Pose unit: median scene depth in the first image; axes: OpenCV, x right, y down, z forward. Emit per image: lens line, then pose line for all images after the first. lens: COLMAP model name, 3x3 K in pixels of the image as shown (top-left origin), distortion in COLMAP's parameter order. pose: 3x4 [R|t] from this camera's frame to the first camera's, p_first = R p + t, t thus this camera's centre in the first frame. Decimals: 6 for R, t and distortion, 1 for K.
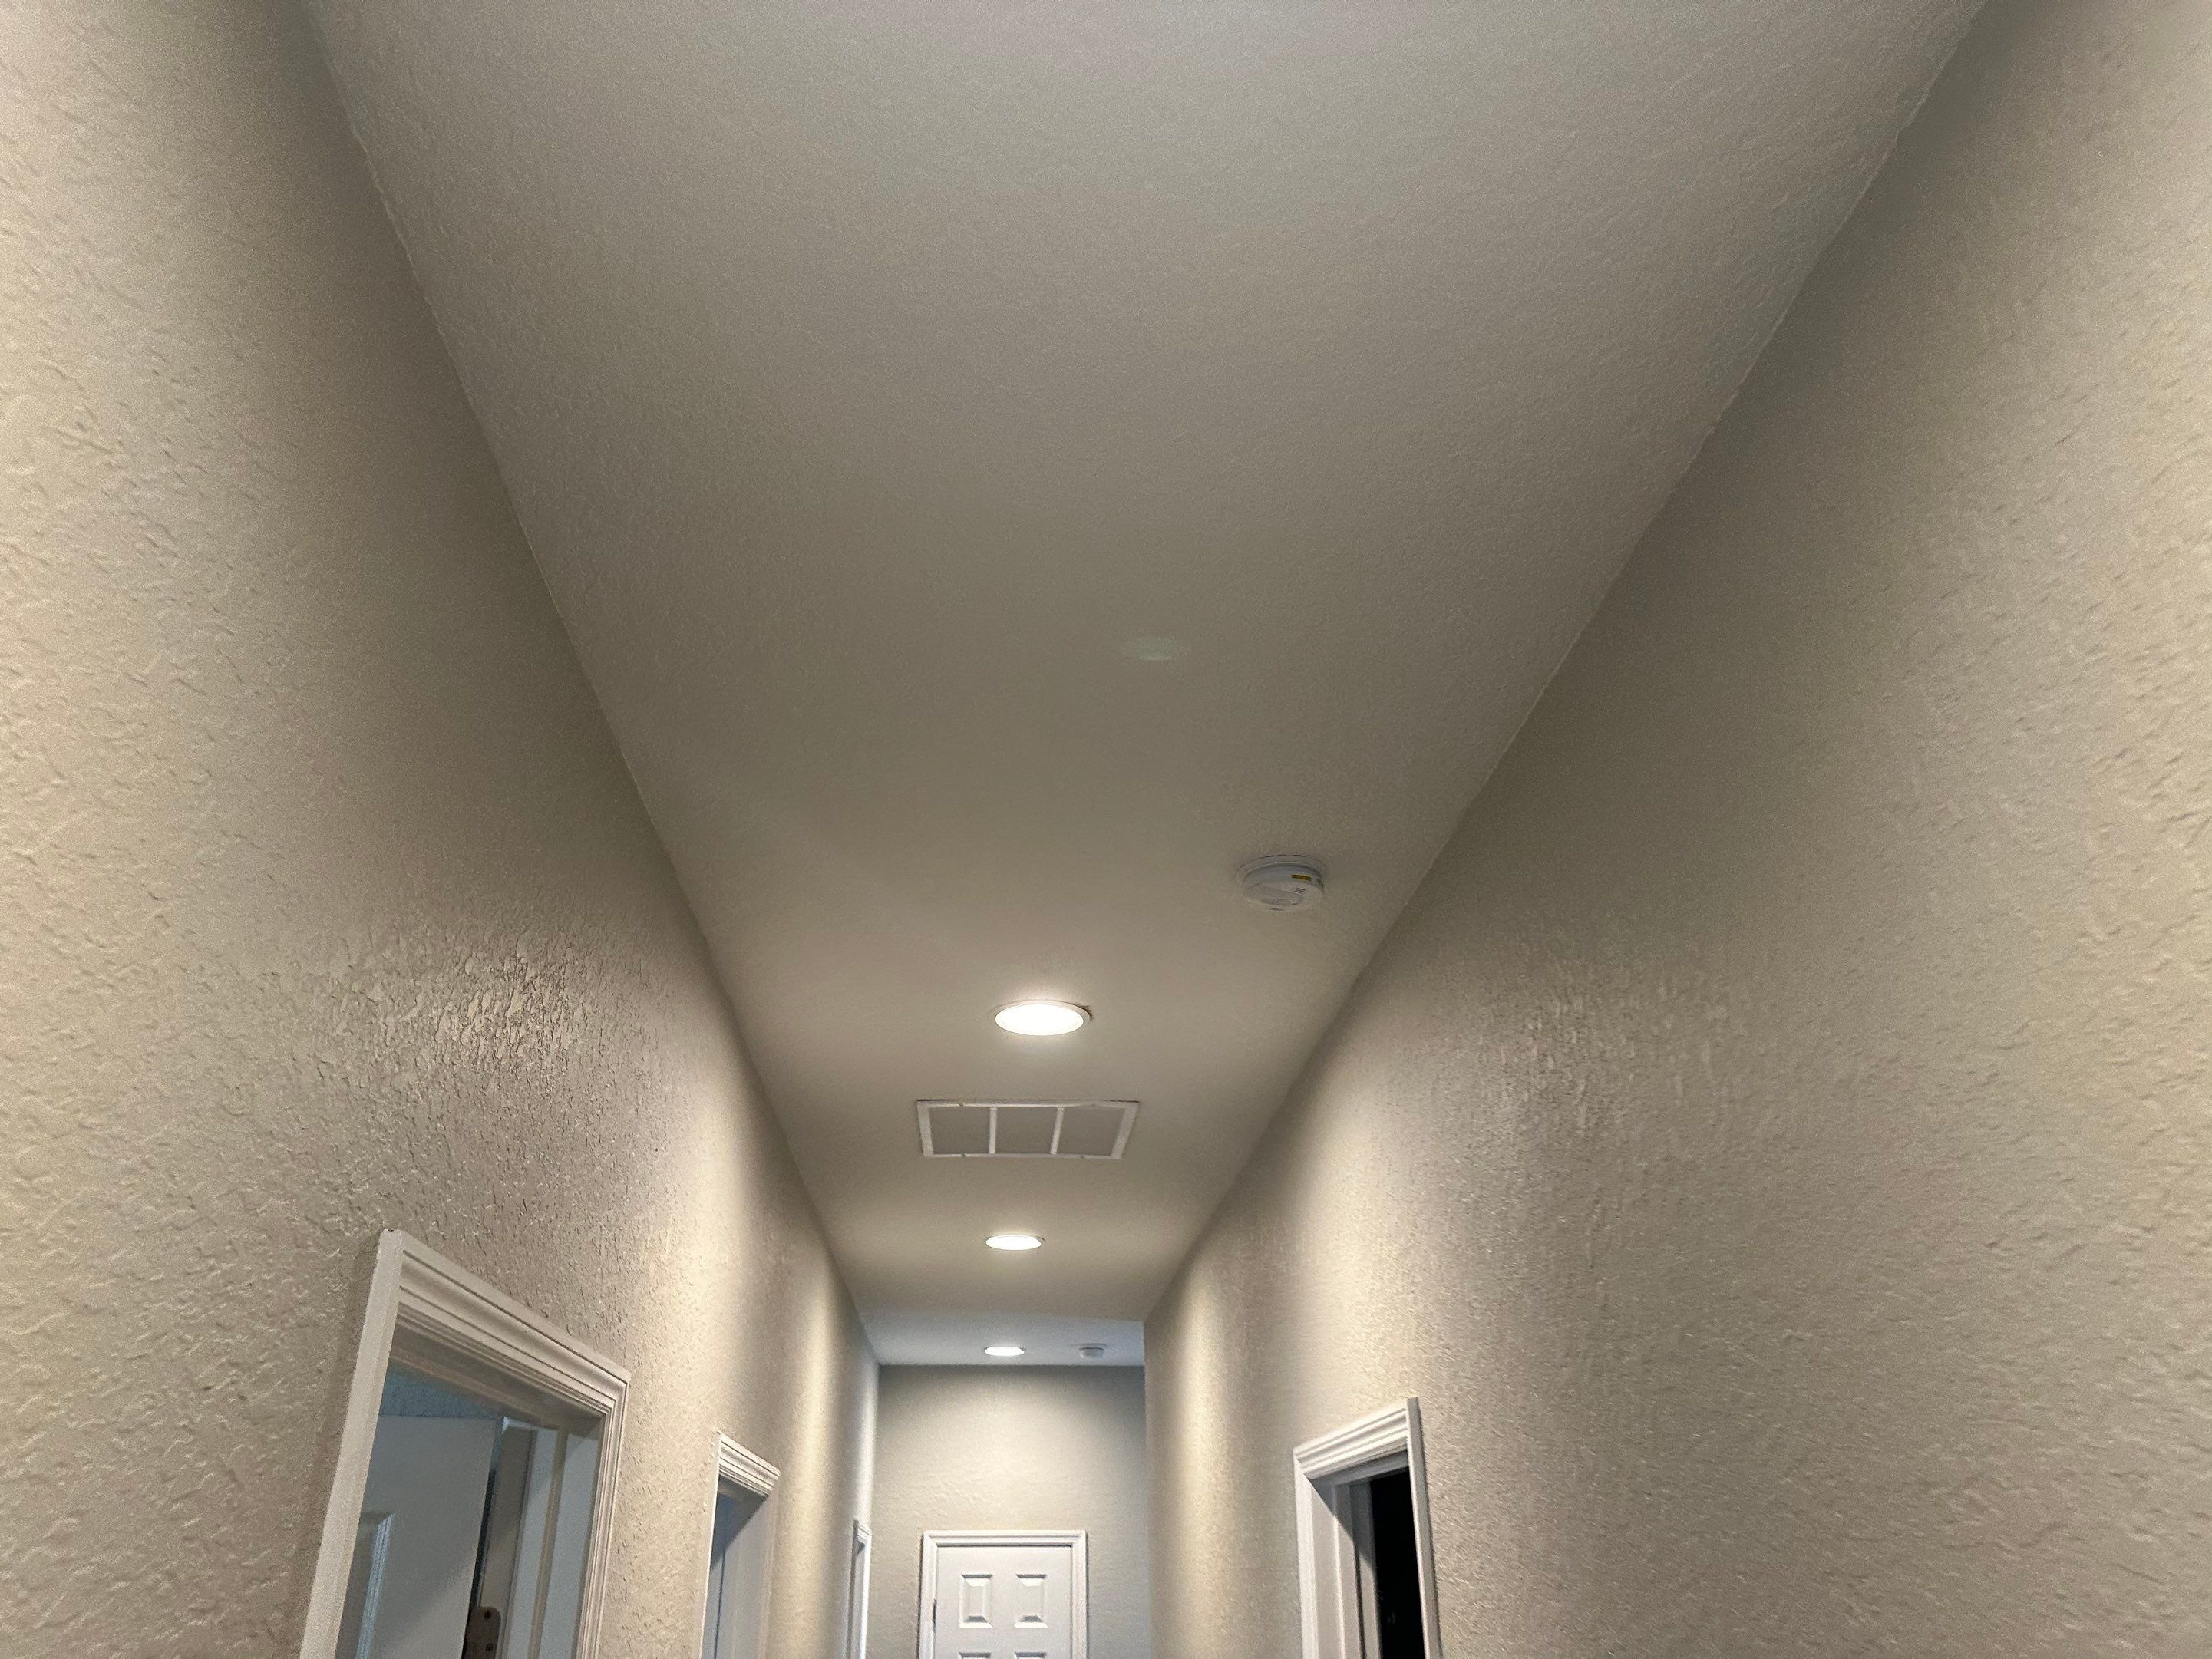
lens RADIAL K [[1550.6, 0, 1092.2], [0, 1550.6, 852.2], [0, 0, 1]] dist [0.089983, -0.108650]
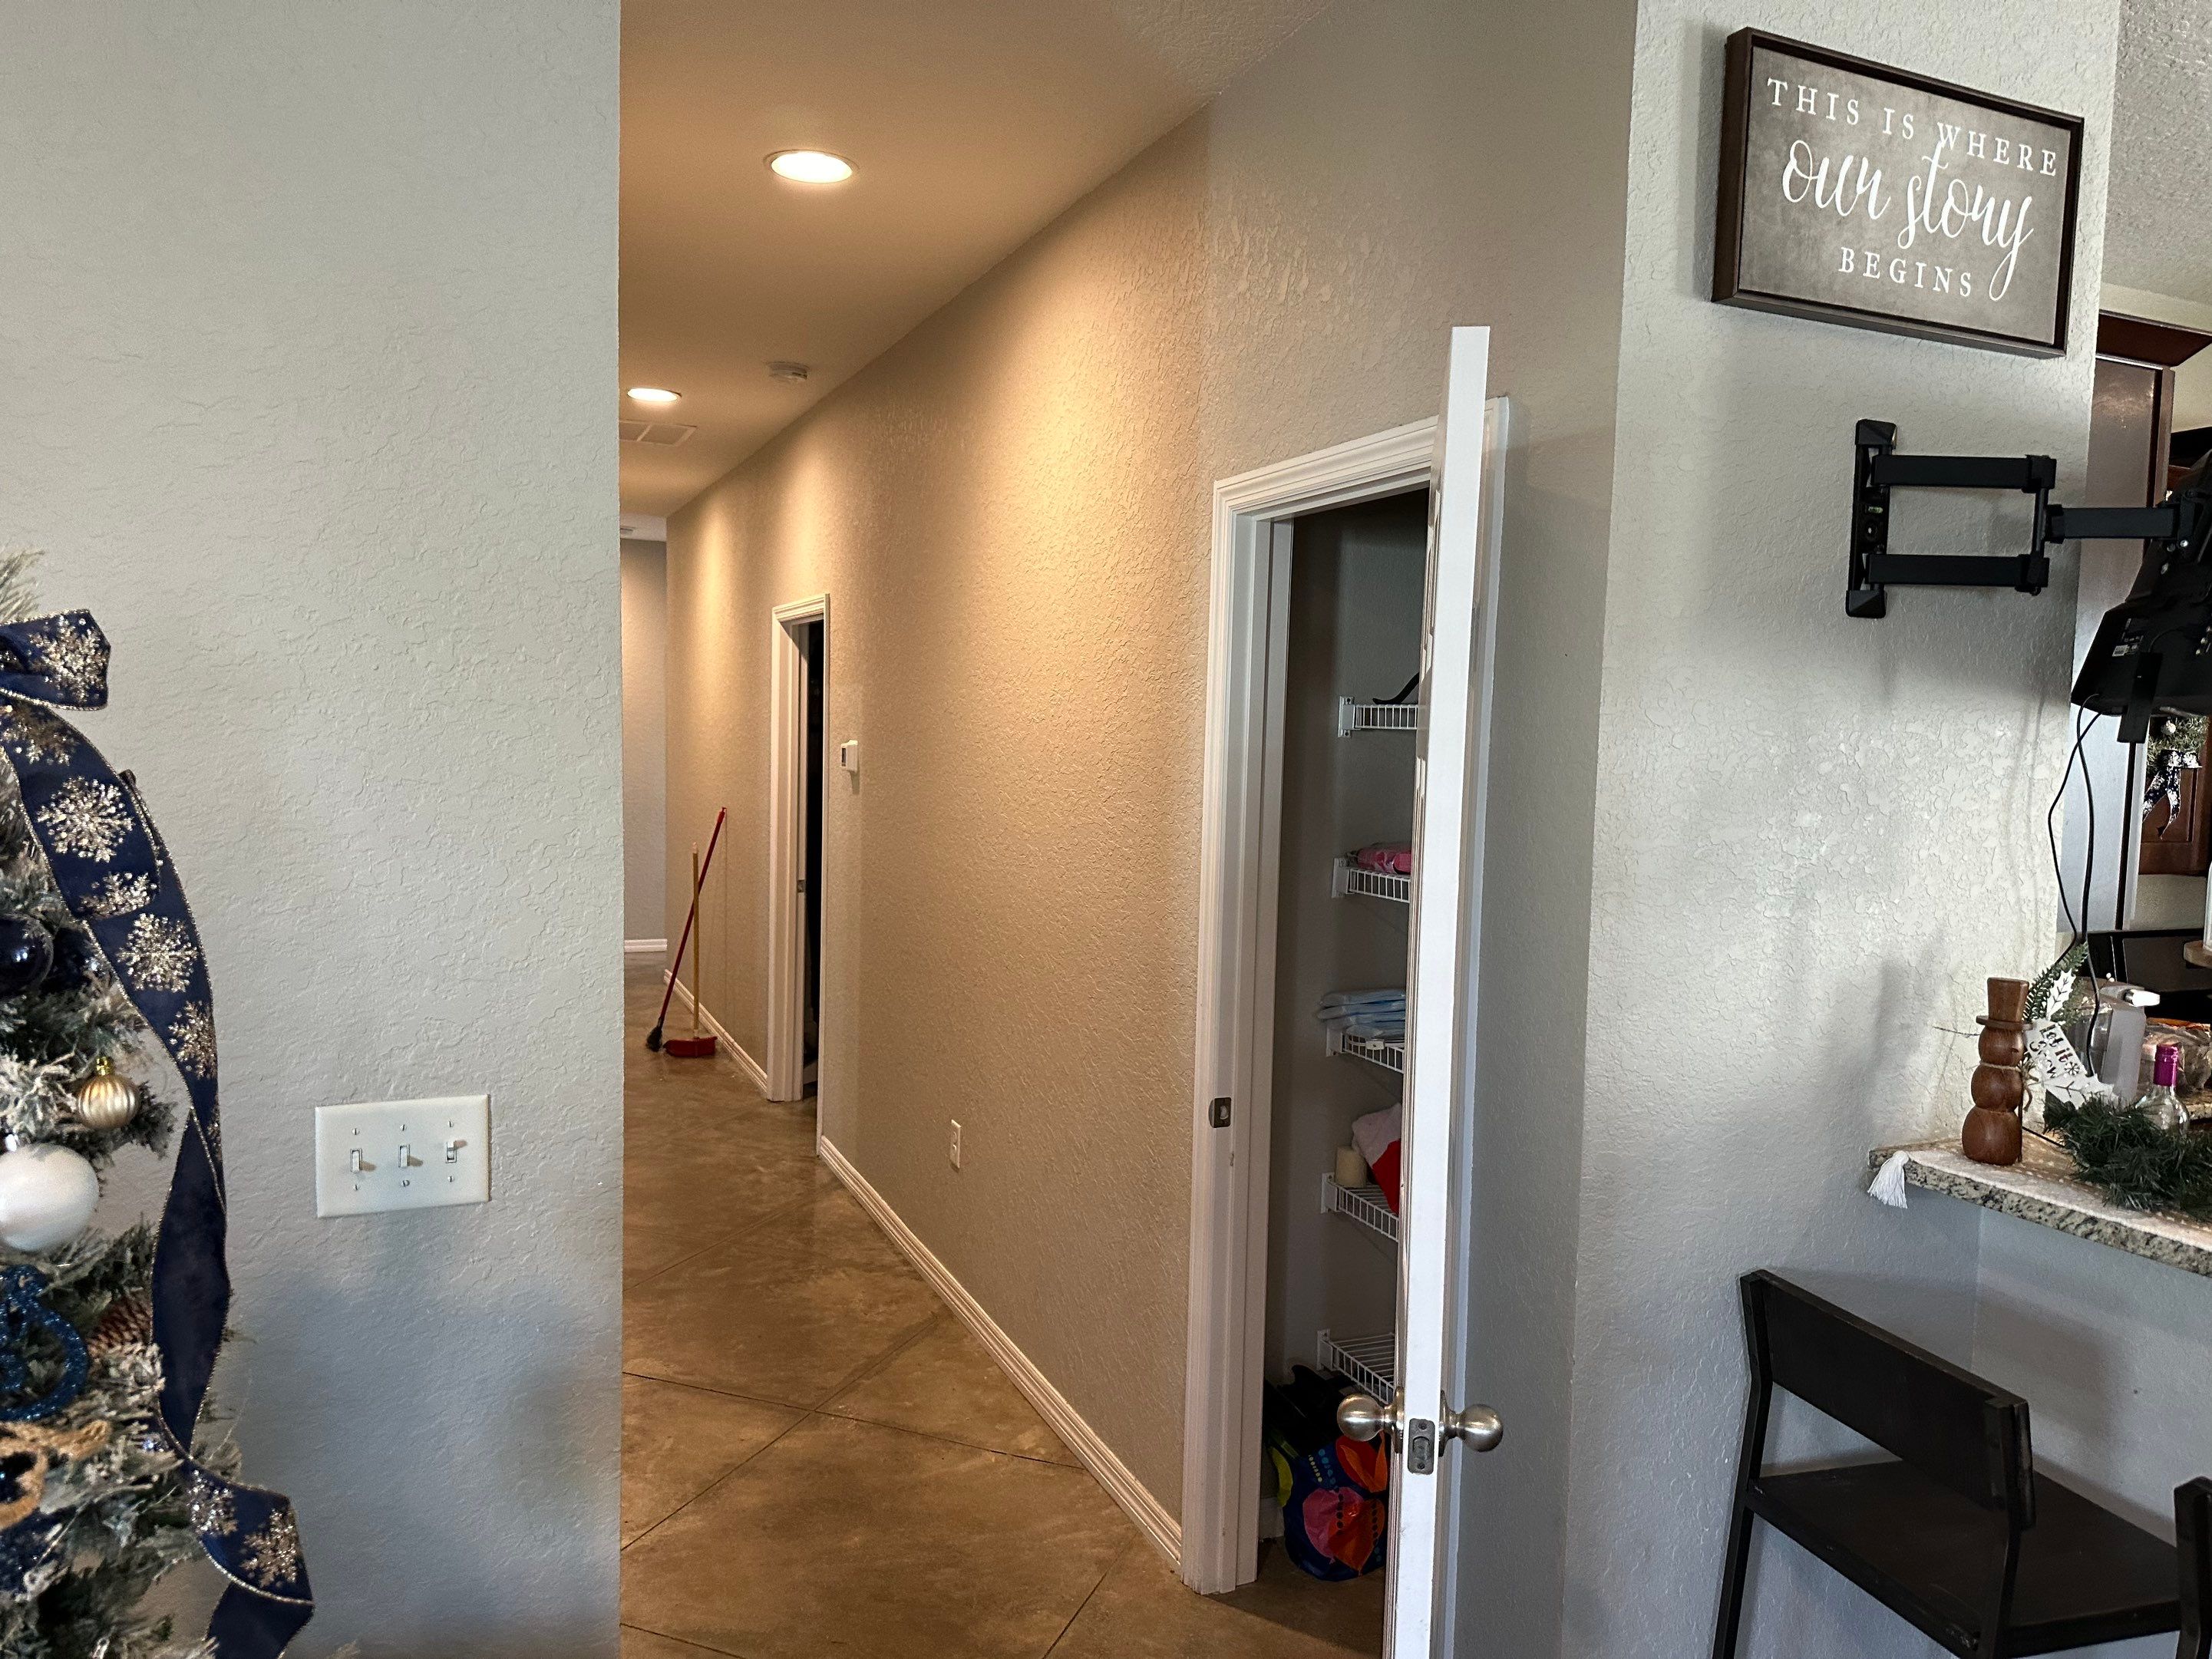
lens RADIAL K [[1550.6, 0, 1092.2], [0, 1550.6, 852.2], [0, 0, 1]] dist [0.089983, -0.108650]
pose [[0.944224, -0.008692, 0.329190, -0.087506], [-0.158785, 0.863748, 0.478253, -0.223275], [-0.288495, -0.503848, 0.814192, -0.545408]]
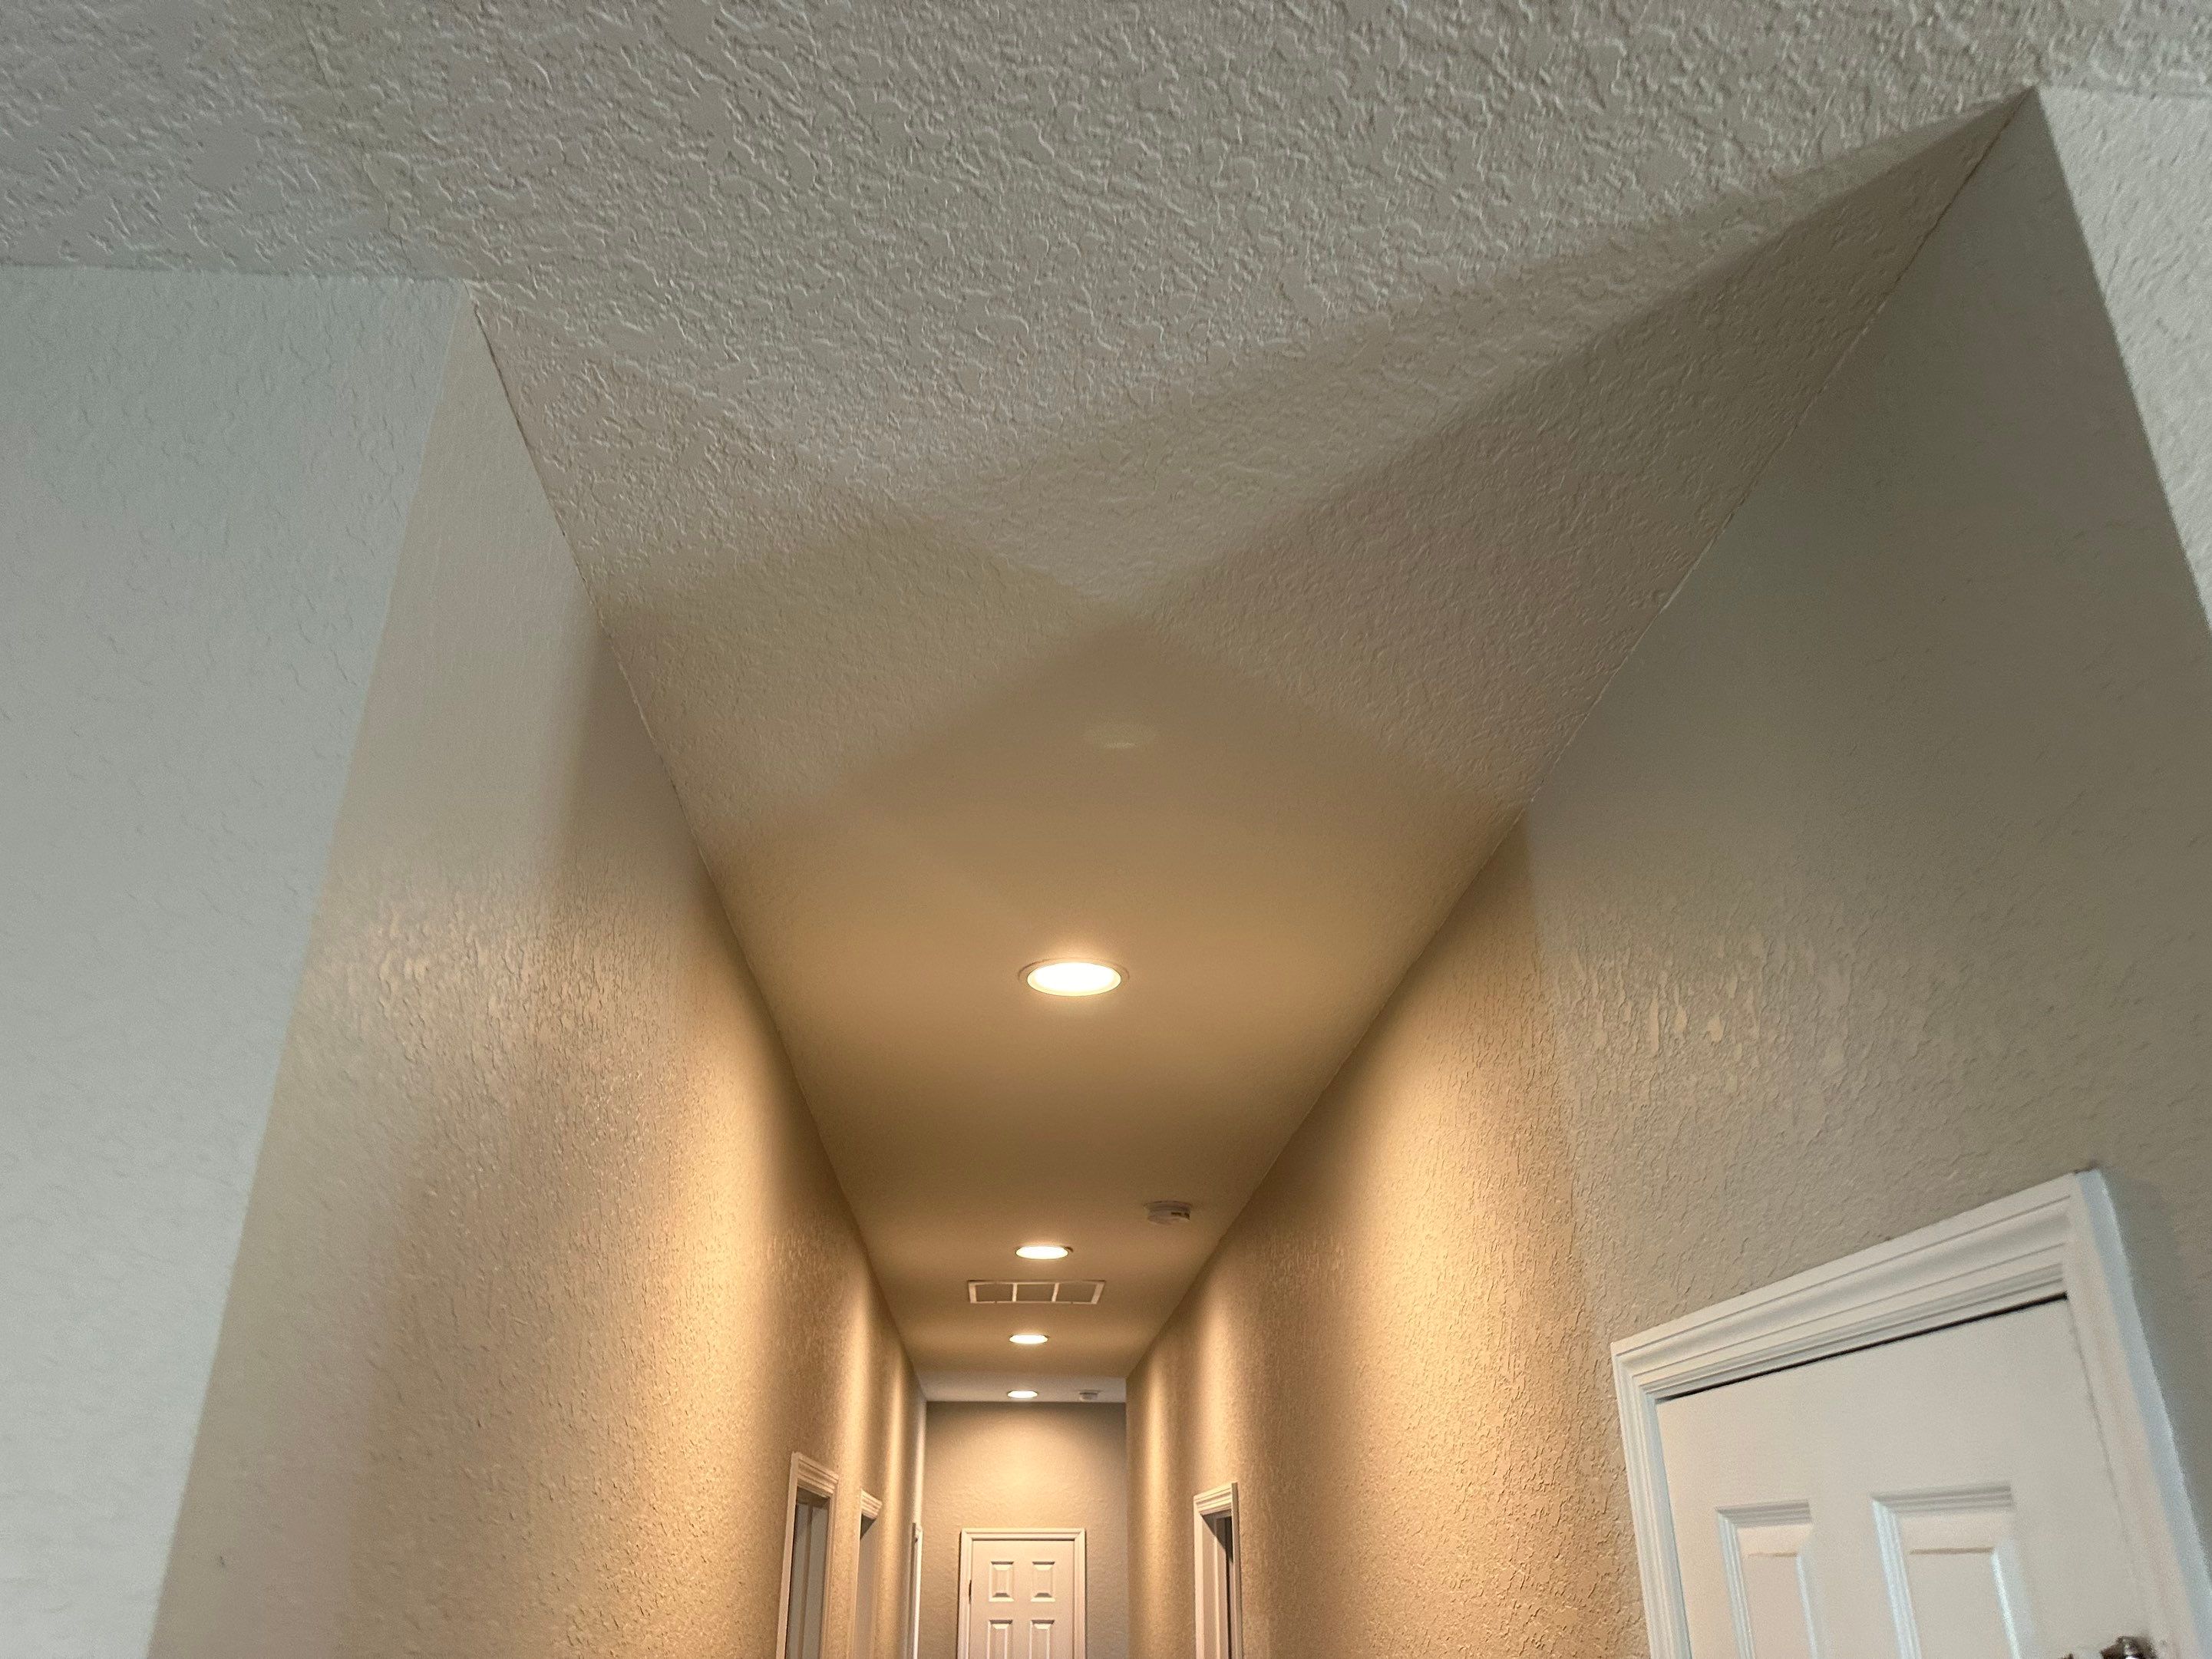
lens RADIAL K [[1550.6, 0, 1092.2], [0, 1550.6, 852.2], [0, 0, 1]] dist [0.089983, -0.108650]
pose [[0.999920, 0.001171, -0.012571, 0.022846], [-0.001012, 0.999920, 0.012579, -0.190720], [0.012585, -0.012565, 0.999842, -0.388519]]
